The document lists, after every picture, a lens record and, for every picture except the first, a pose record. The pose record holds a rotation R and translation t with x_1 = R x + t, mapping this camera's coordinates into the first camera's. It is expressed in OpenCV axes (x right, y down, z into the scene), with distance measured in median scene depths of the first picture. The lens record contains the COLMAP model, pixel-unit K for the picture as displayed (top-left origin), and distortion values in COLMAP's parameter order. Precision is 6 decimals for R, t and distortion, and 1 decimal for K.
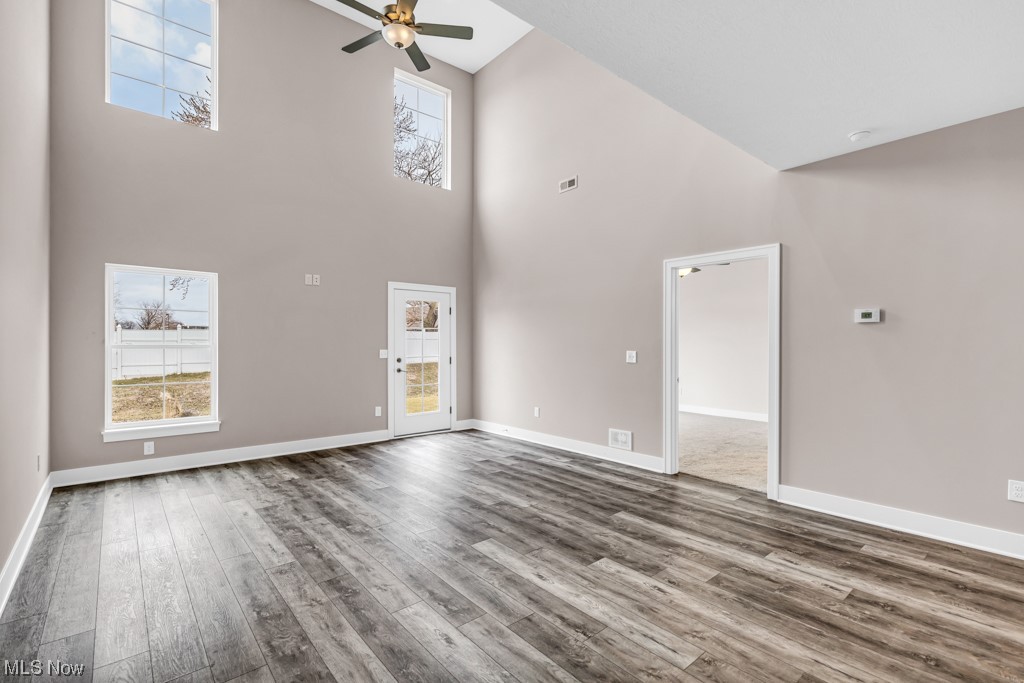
lens RADIAL K [[471.0, 0, 516.2], [0, 471.0, 344.3], [0, 0, 1]] dist [0.009975, -0.000324]
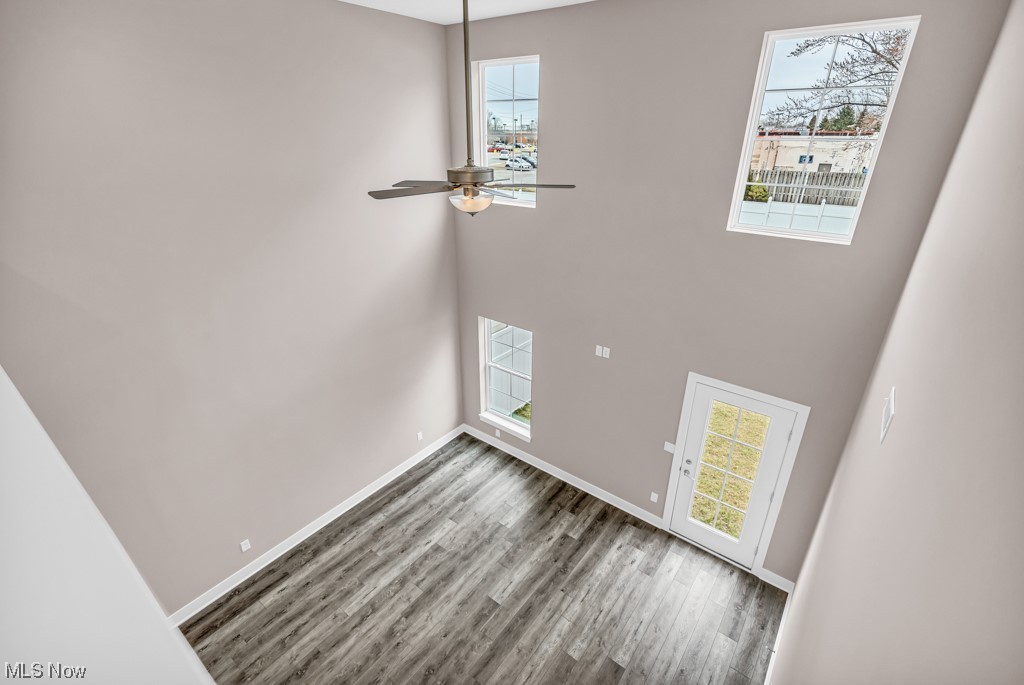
lens RADIAL K [[471.0, 0, 516.2], [0, 471.0, 345.3], [0, 0, 1]] dist [0.009975, -0.000324]
pose [[0.212756, 0.417347, -0.883491, 0.437377], [-0.012771, 0.905303, 0.424575, -0.672625], [0.977022, -0.079048, 0.197939, 0.801350]]
